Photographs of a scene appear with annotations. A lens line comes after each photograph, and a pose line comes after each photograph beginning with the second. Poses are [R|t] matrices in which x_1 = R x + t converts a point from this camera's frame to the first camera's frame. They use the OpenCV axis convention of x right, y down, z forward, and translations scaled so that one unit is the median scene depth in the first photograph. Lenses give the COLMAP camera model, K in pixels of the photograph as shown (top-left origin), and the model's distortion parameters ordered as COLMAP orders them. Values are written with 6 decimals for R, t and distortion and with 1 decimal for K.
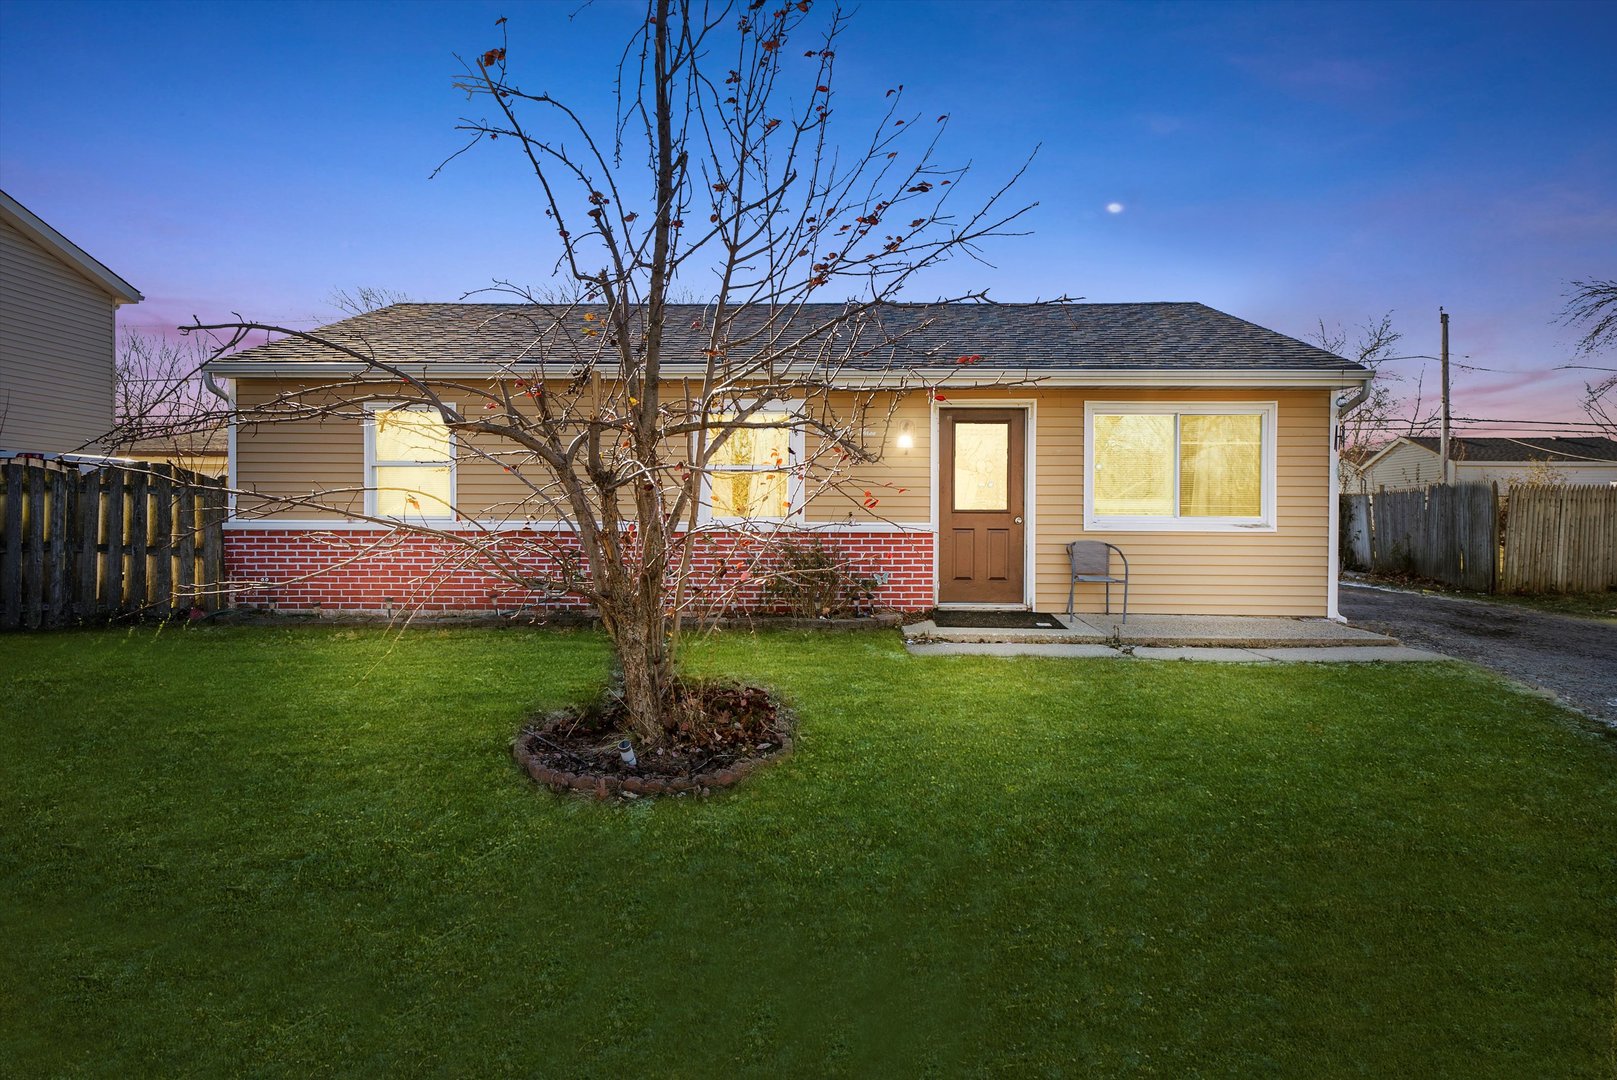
lens RADIAL K [[1067.2, 0, 808.5], [0, 1067.2, 540.0], [0, 0, 1]] dist [0.034403, 0.000669]
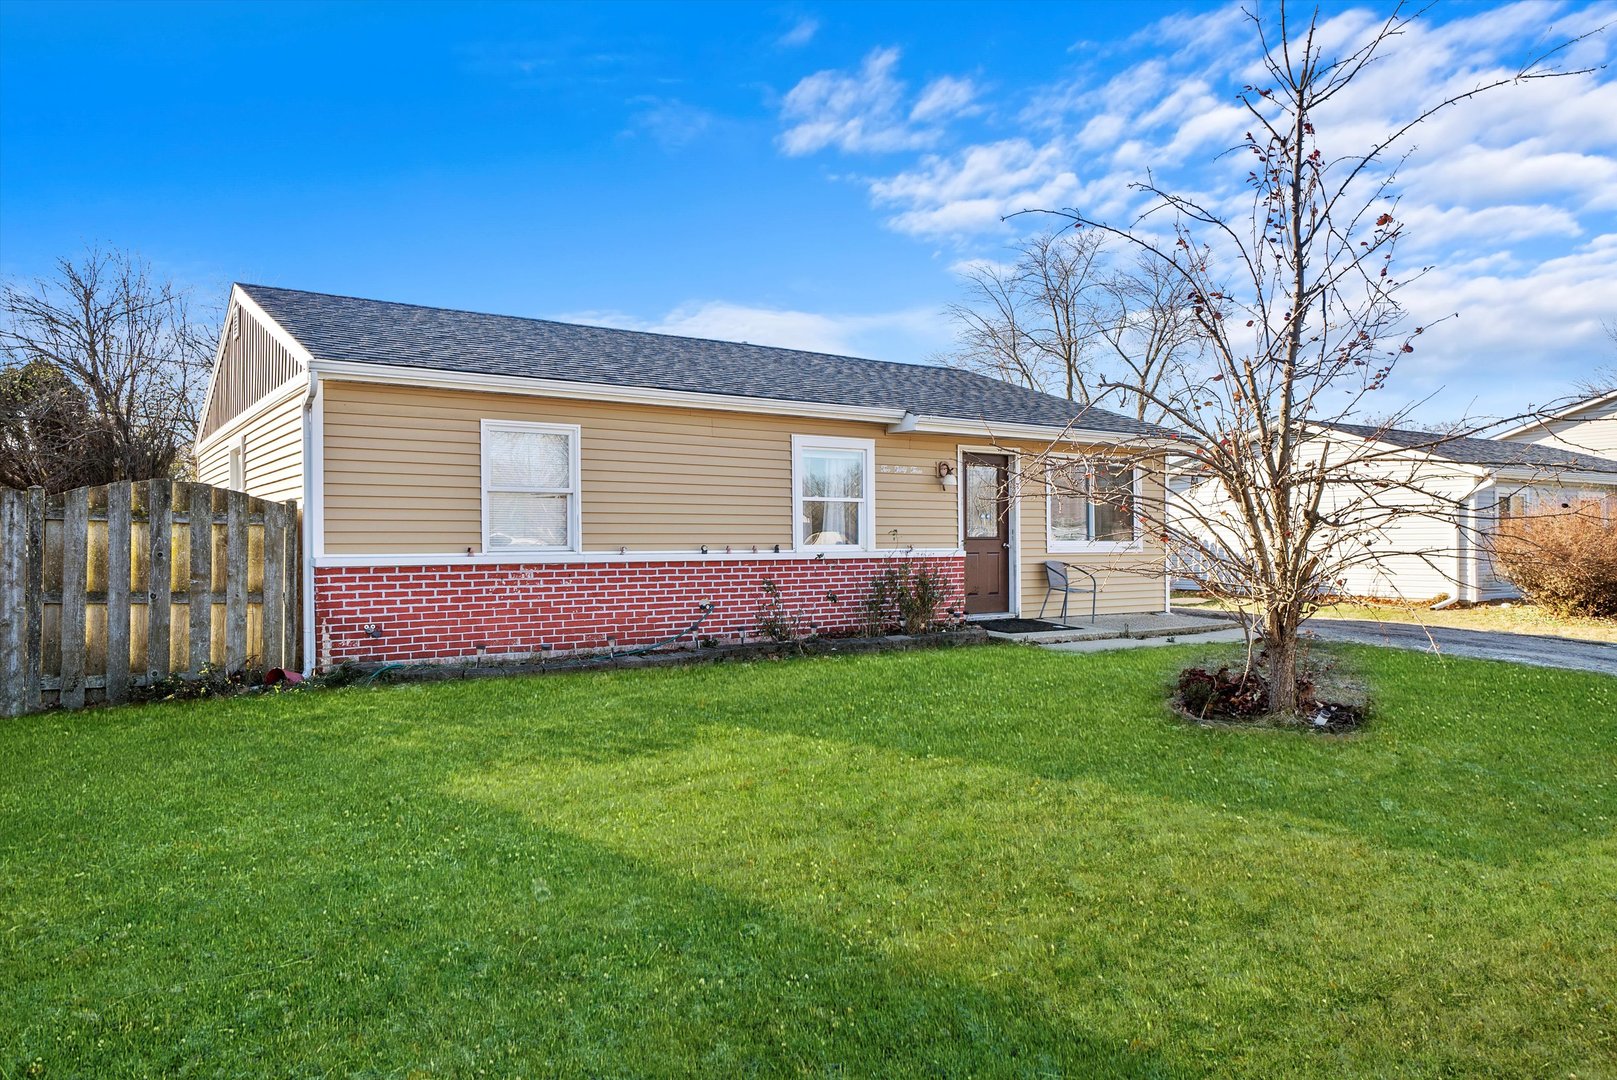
lens RADIAL K [[1067.2, 0, 808.5], [0, 1067.2, 540.0], [0, 0, 1]] dist [0.034403, 0.000669]
pose [[0.807021, -0.006971, 0.590482, -0.719413], [0.023946, 0.999494, -0.020927, -0.004247], [-0.590037, 0.031028, 0.806780, 0.137744]]
